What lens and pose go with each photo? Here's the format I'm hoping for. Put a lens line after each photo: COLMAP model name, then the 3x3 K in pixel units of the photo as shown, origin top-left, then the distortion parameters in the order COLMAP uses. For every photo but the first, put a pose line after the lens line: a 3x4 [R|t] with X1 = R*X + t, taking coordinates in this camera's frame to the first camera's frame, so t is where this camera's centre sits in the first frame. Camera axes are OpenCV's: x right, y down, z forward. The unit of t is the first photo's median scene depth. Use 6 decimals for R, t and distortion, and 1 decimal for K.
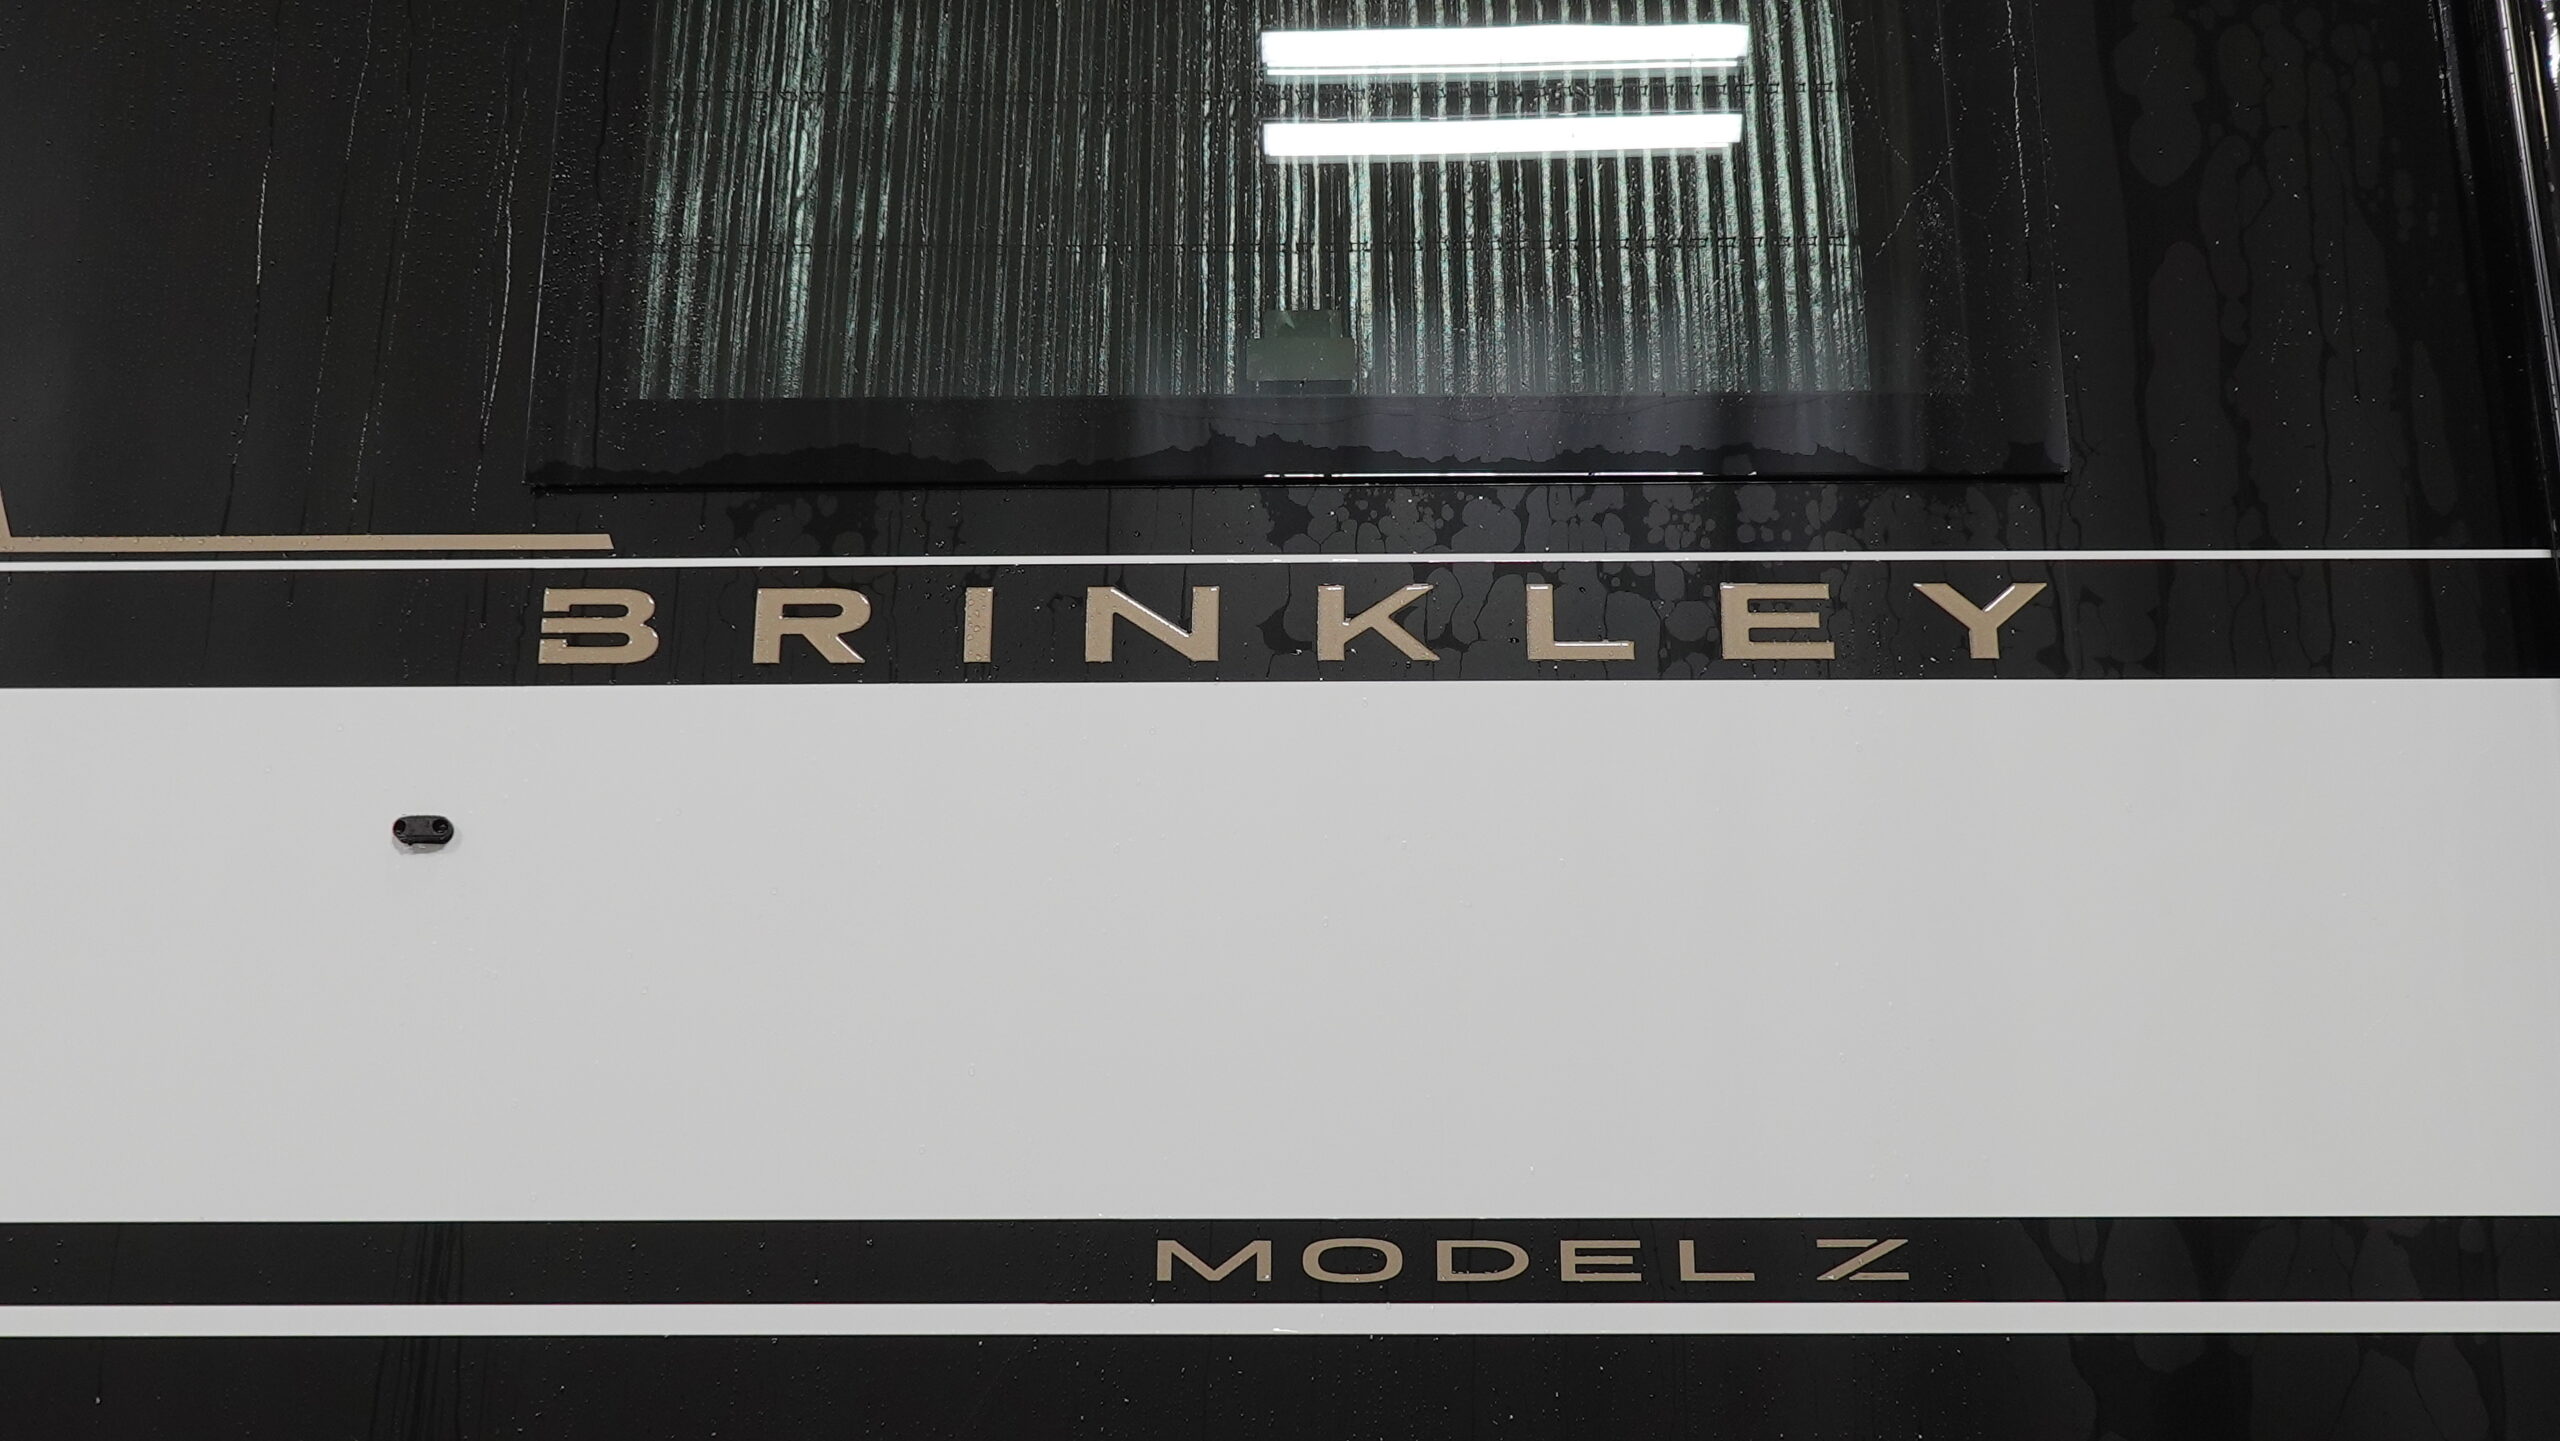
lens RADIAL K [[1491.3, 0, 1279.8], [0, 1491.3, 718.9], [0, 0, 1]] dist [-0.001932, 0.004666]
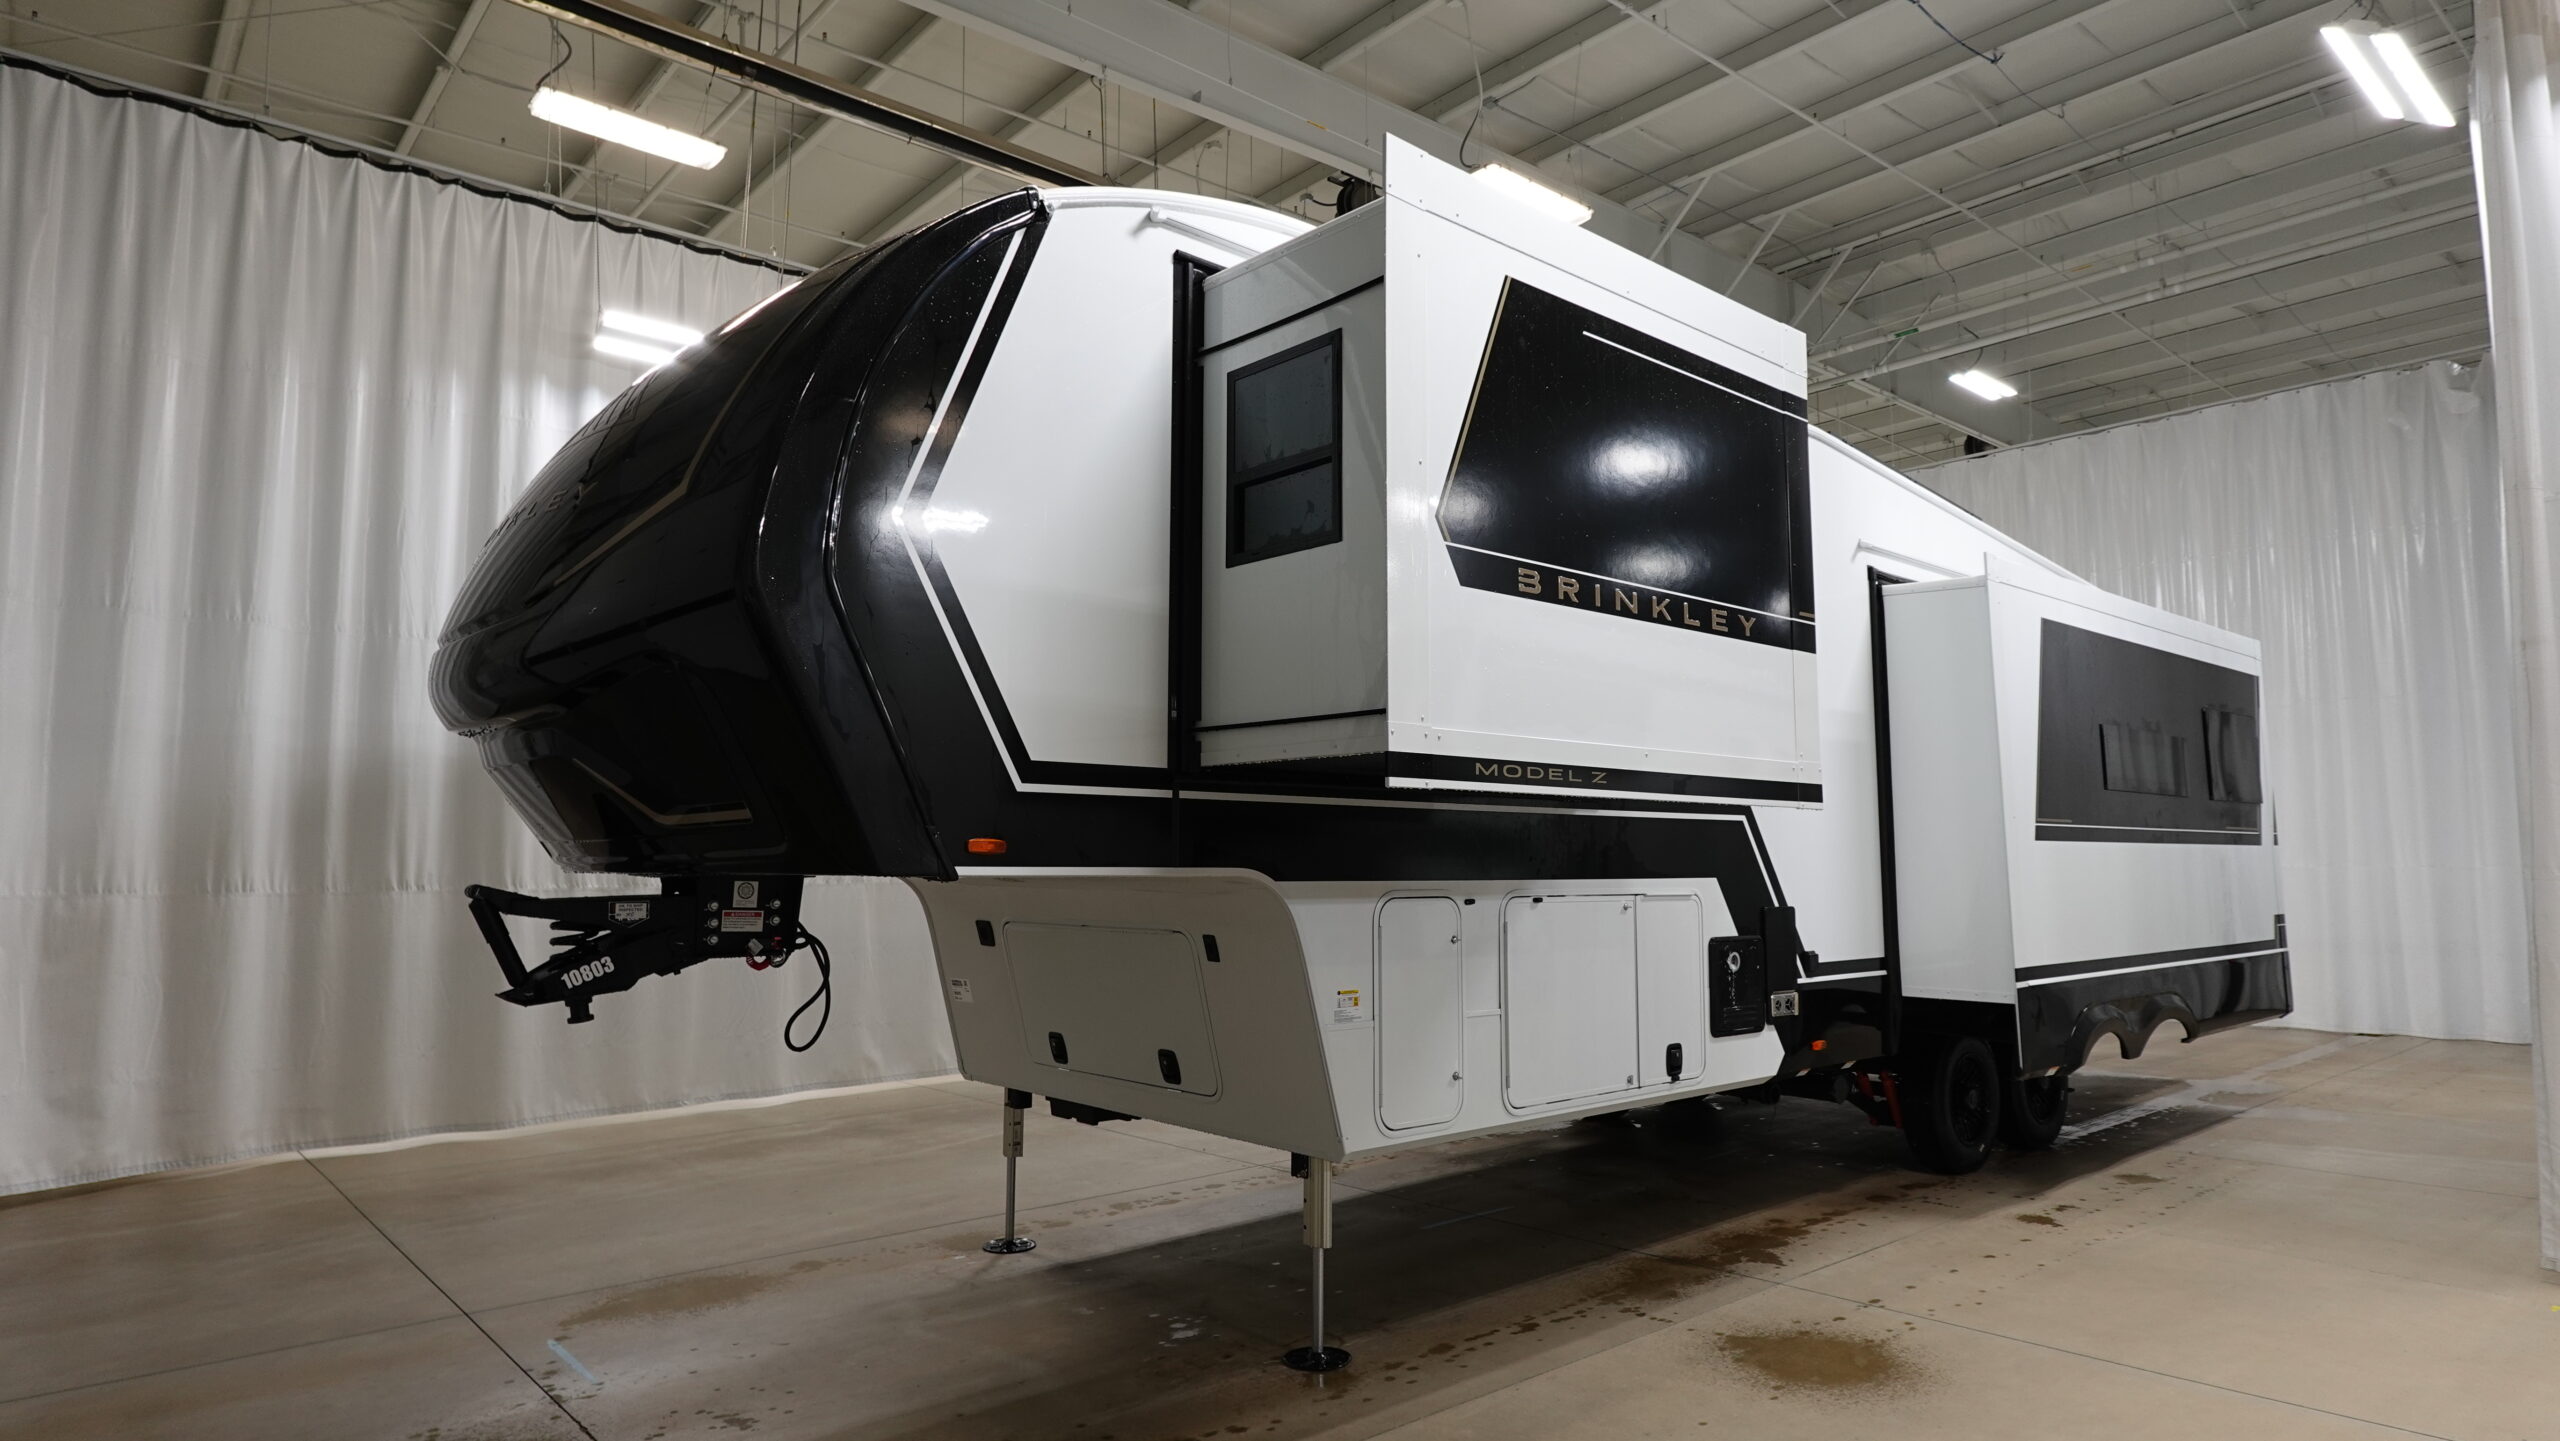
lens RADIAL K [[1491.3, 0, 1274.5], [0, 1491.3, 724.5], [0, 0, 1]] dist [-0.001932, 0.004666]
pose [[0.736940, 0.065223, 0.672805, -3.202387], [-0.236583, 0.957267, 0.166336, -0.179211], [-0.633205, -0.281754, 0.720879, -1.207677]]
